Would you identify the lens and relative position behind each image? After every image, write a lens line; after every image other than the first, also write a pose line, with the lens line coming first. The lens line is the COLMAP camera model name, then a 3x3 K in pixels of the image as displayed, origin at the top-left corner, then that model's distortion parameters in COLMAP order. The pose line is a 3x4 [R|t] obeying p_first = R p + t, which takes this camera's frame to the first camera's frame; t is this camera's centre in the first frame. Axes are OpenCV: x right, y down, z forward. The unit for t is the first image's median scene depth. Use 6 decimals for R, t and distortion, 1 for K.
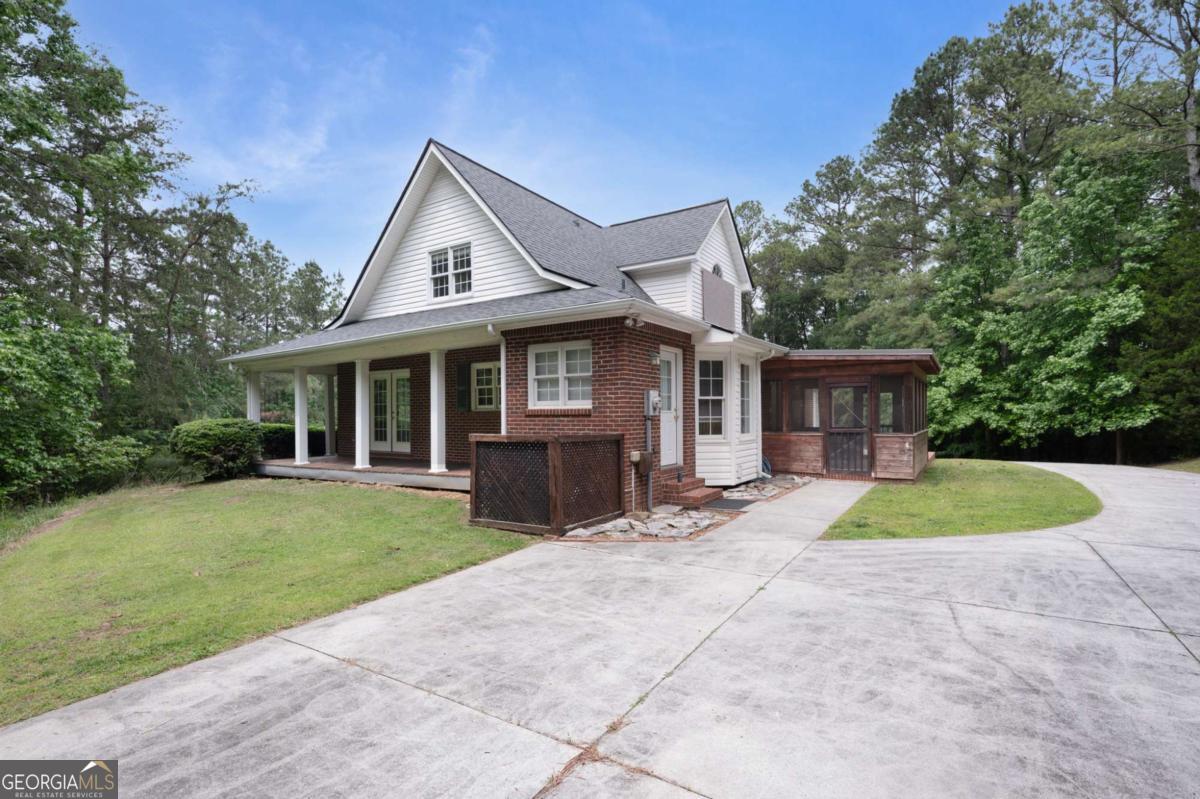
lens RADIAL K [[542.5, 0, 600.6], [0, 542.5, 414.0], [0, 0, 1]] dist [-0.001763, -0.000294]
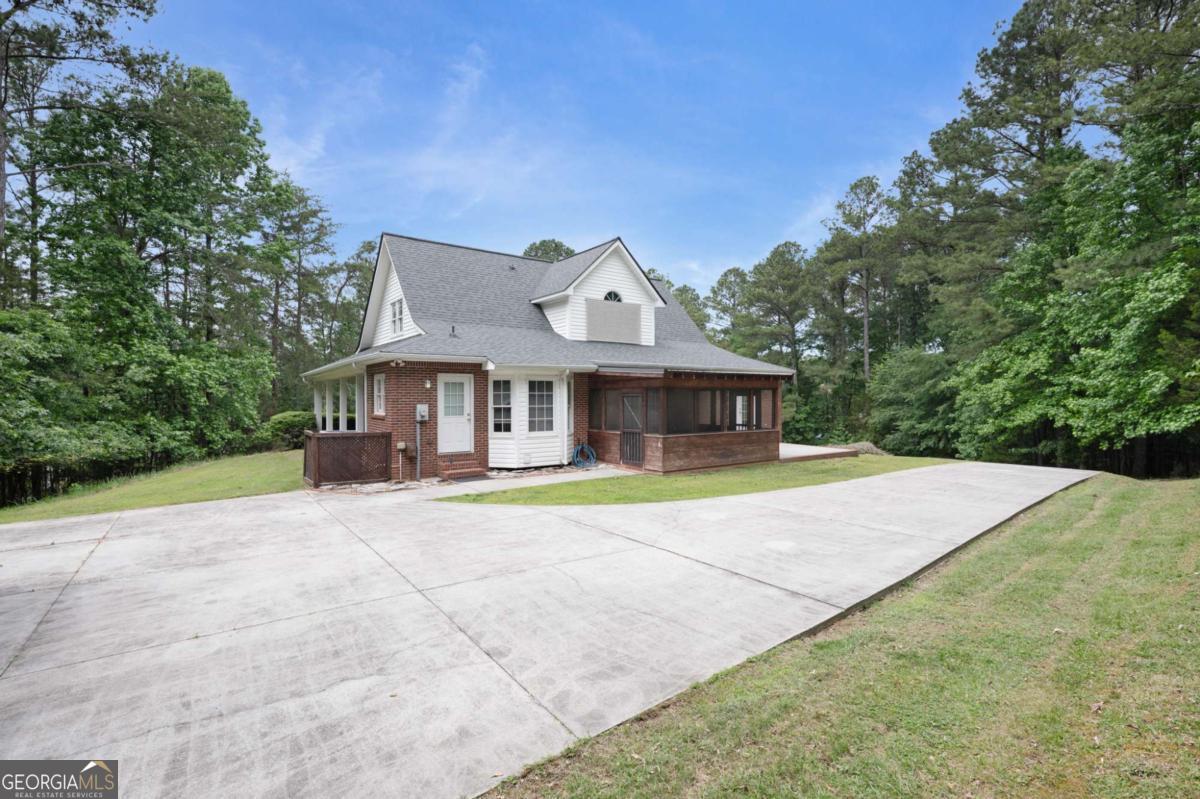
lens RADIAL K [[526.2, 0, 592.0], [0, 526.2, 398.5], [0, 0, 1]] dist [0.001860, 0.000077]
pose [[0.933564, 0.006881, -0.358345, 0.711835], [-0.004516, 0.999962, 0.007437, -0.047670], [0.358382, -0.005324, 0.933560, -0.163796]]
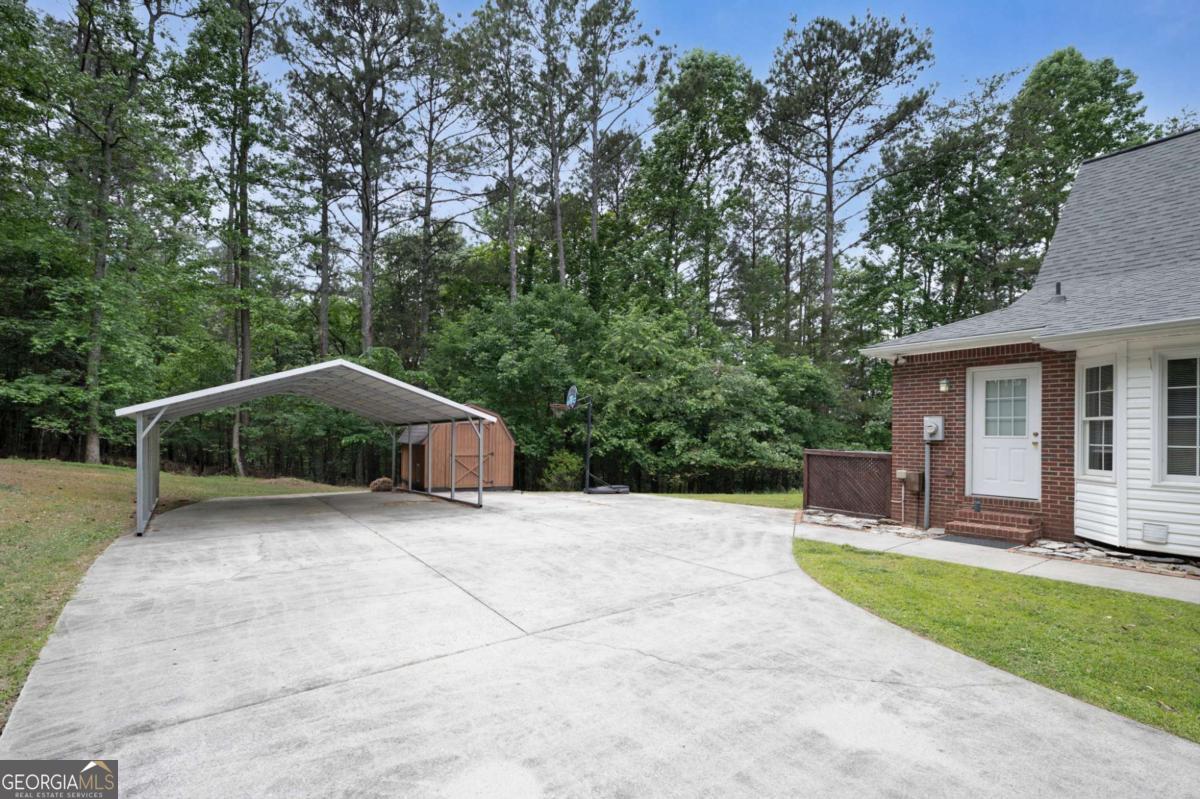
lens RADIAL K [[542.5, 0, 600.6], [0, 542.5, 414.0], [0, 0, 1]] dist [-0.001763, -0.000294]
pose [[-0.322594, -0.029819, -0.946068, 0.844815], [-0.005787, 0.999547, -0.029531, -0.008308], [0.946520, -0.004052, -0.322621, 0.467054]]
